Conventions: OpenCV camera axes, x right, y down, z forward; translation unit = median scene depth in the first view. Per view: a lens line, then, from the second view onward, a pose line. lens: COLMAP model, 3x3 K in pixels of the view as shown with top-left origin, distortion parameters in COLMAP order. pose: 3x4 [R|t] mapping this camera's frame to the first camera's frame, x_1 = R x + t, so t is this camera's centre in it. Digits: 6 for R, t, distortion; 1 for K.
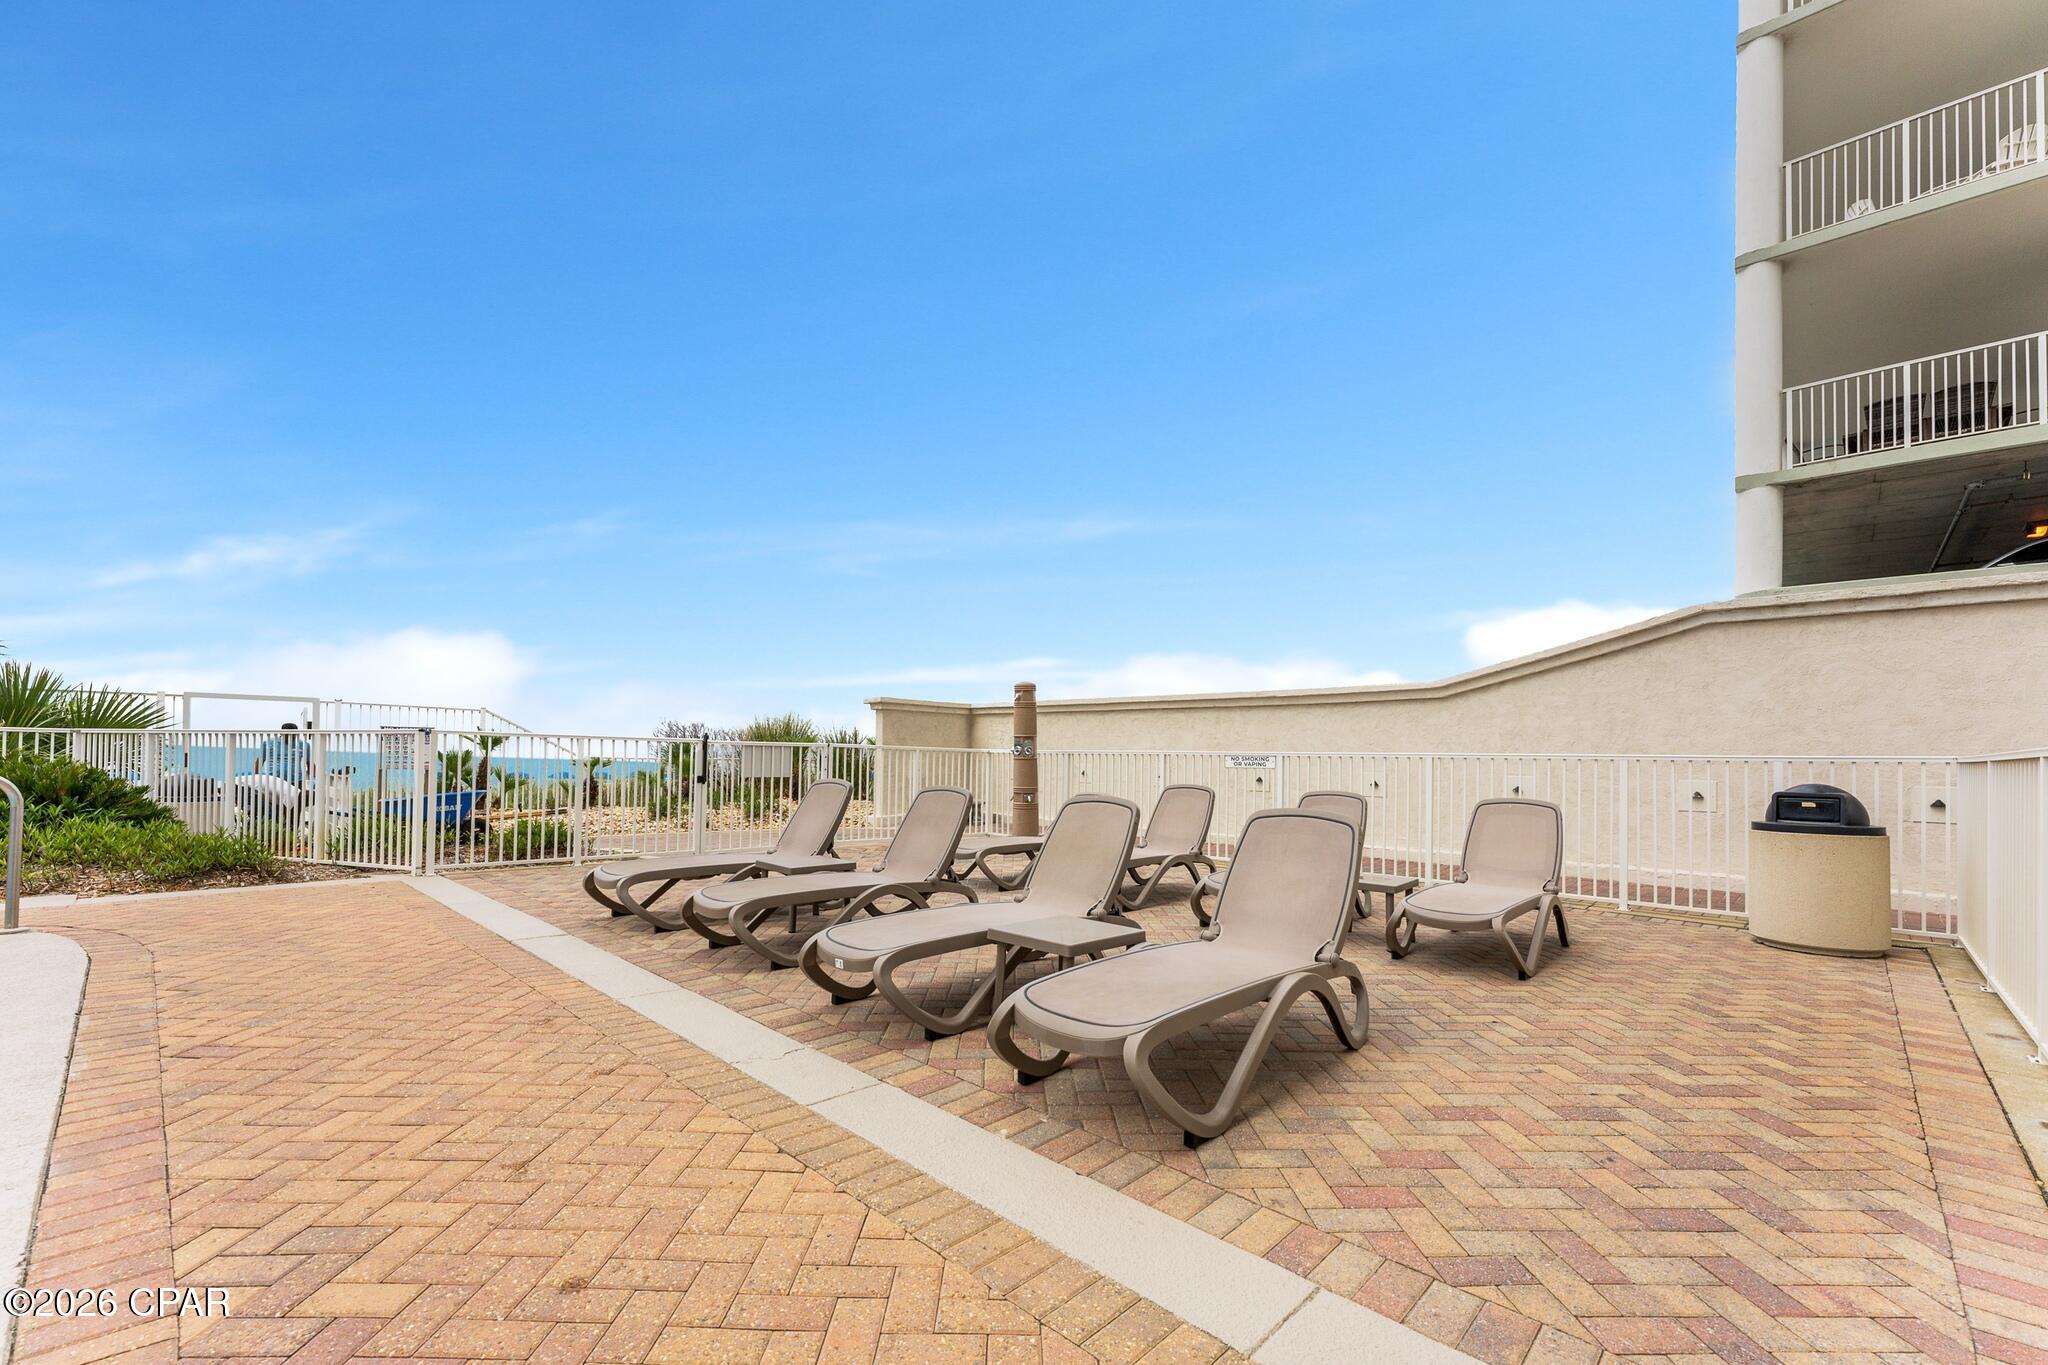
lens RADIAL K [[844.2, 0, 1024.0], [0, 844.2, 795.9], [0, 0, 1]] dist [0.001756, 0.000168]
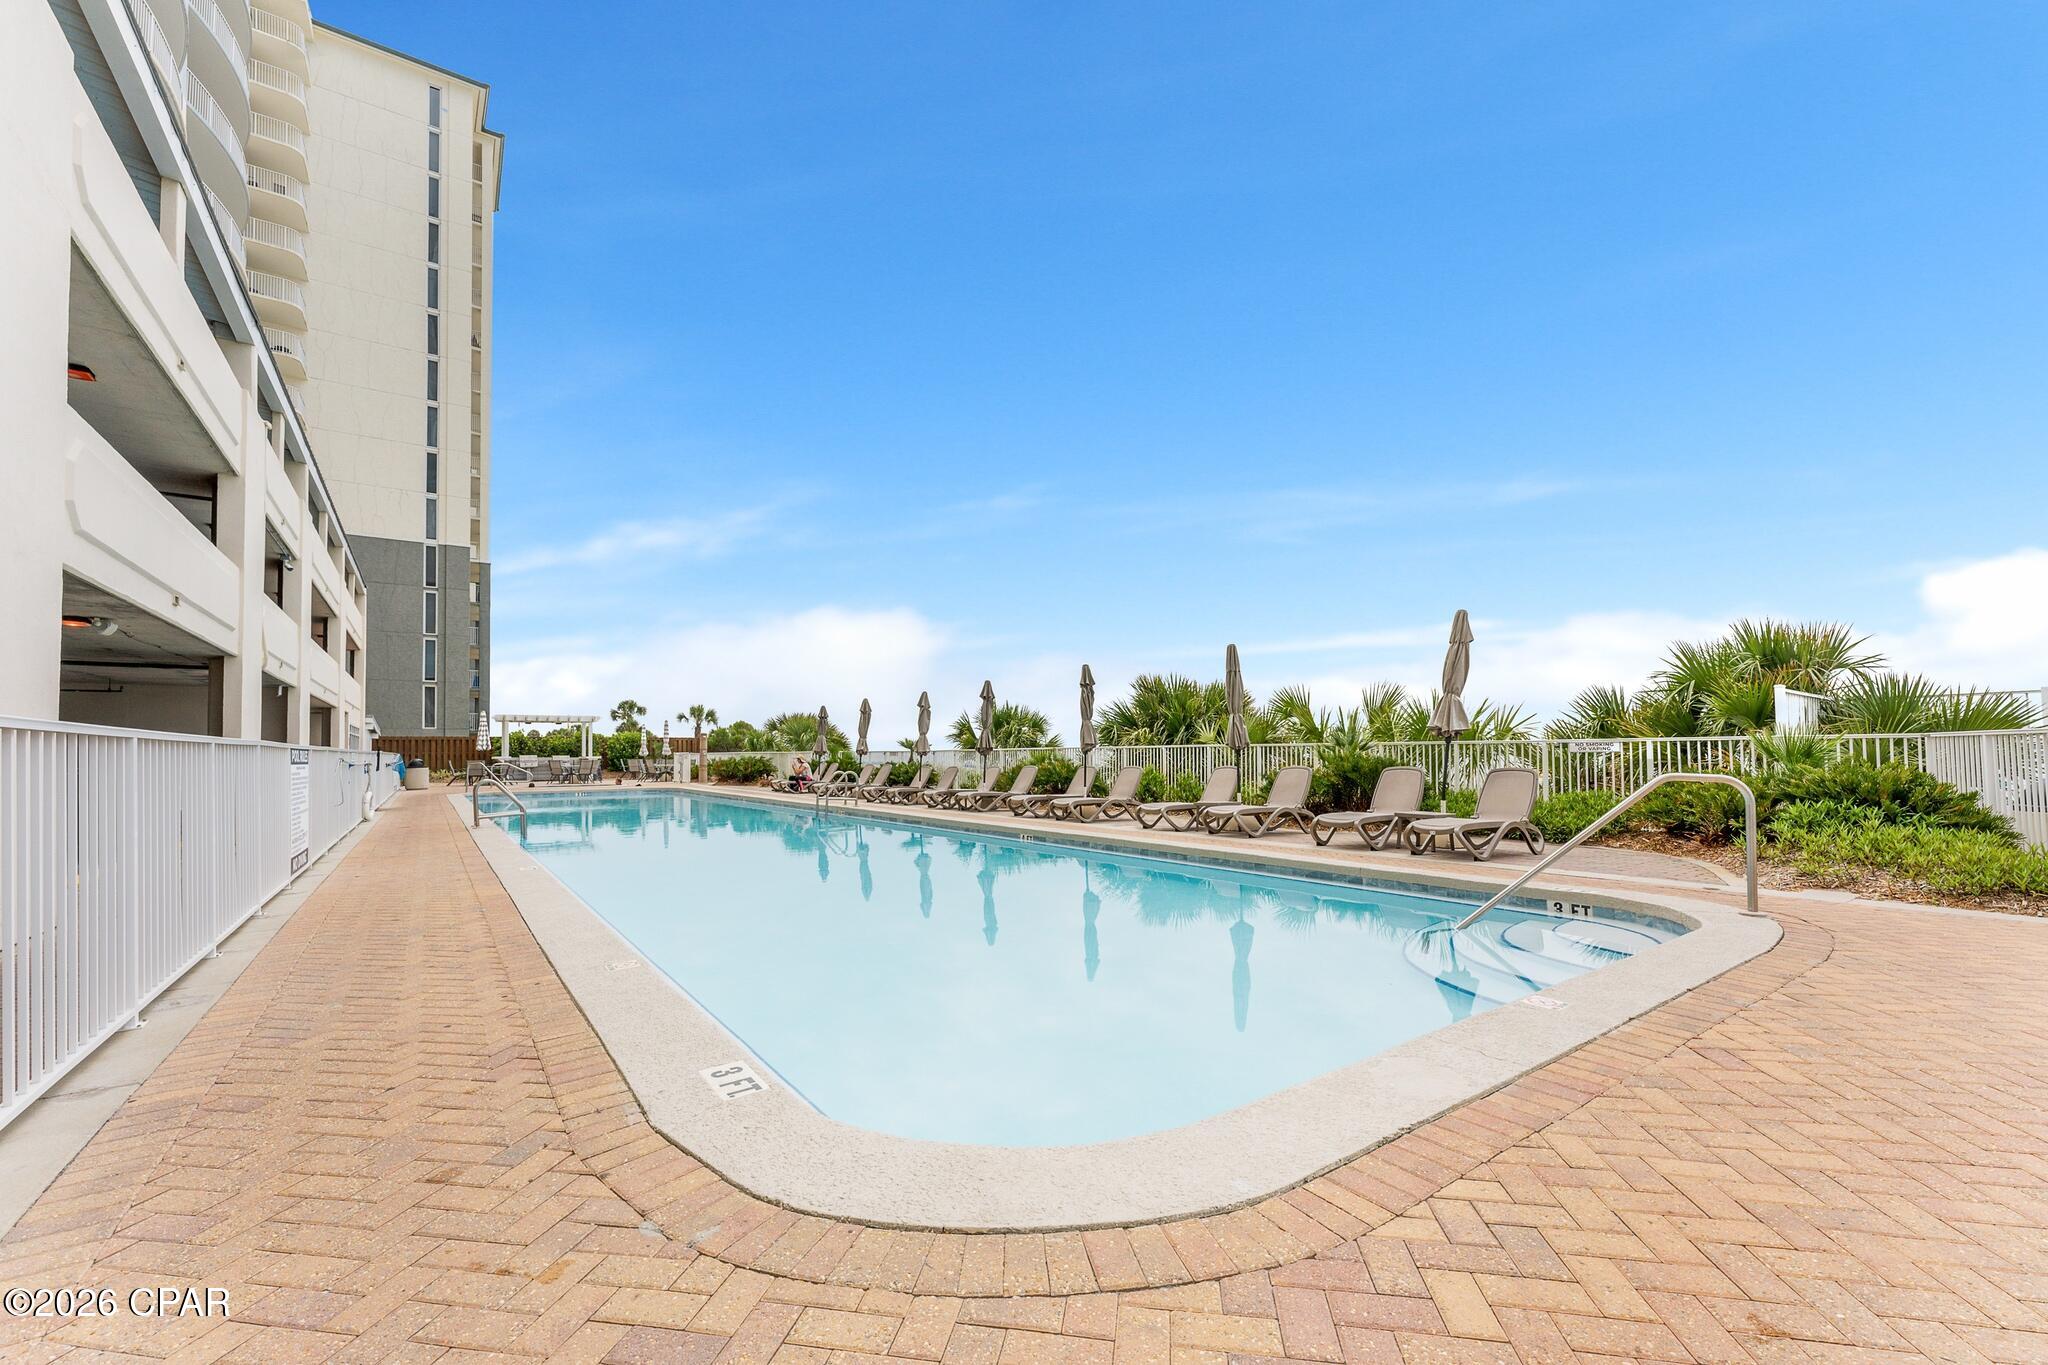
lens RADIAL K [[834.3, 0, 1023.9], [0, 834.3, 748.5], [0, 0, 1]] dist [-0.000899, -0.000095]
pose [[0.999656, -0.026079, -0.002785, -0.493778], [0.026065, 0.999648, -0.004950, -0.018934], [0.002913, 0.004876, 0.999984, 0.003522]]
